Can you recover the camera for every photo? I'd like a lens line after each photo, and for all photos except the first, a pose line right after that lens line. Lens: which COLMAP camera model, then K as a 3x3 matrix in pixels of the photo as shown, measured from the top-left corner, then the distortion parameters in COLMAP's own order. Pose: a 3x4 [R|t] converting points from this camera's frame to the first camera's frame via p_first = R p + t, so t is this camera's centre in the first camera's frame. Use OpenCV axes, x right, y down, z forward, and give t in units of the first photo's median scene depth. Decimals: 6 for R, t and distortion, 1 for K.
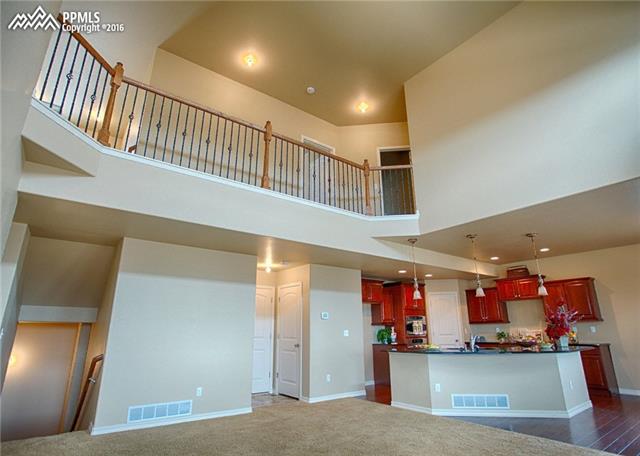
lens RADIAL K [[331.1, 0, 318.3], [0, 331.1, 229.6], [0, 0, 1]] dist [-0.038509, 0.004378]
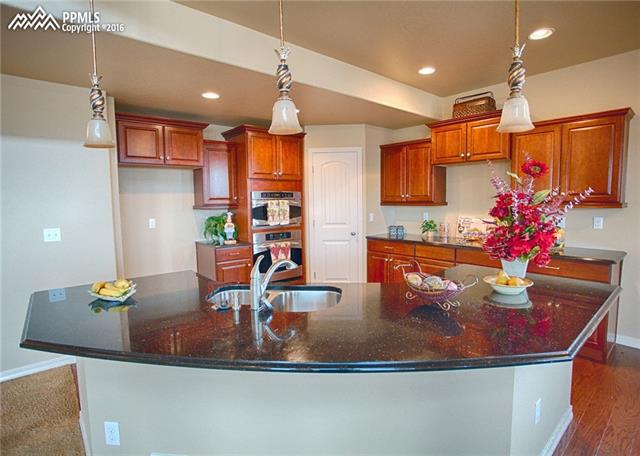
lens RADIAL K [[331.1, 0, 323.3], [0, 331.1, 225.0], [0, 0, 1]] dist [-0.038509, 0.004378]
pose [[0.998030, -0.013401, 0.061298, 0.342563], [-0.009591, 0.932863, 0.360103, 0.119084], [-0.062008, -0.359981, 0.930897, 0.479550]]
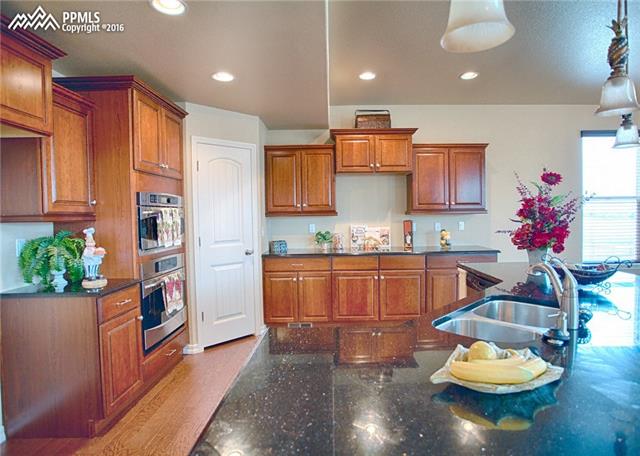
lens RADIAL K [[372.0, 0, 334.1], [0, 372.0, 231.0], [0, 0, 1]] dist [0.004309, 0.001038]
pose [[0.595527, -0.041622, 0.802256, 0.090454], [-0.218709, 0.952533, 0.211770, 0.180680], [-0.772991, -0.301575, 0.558156, 0.646759]]
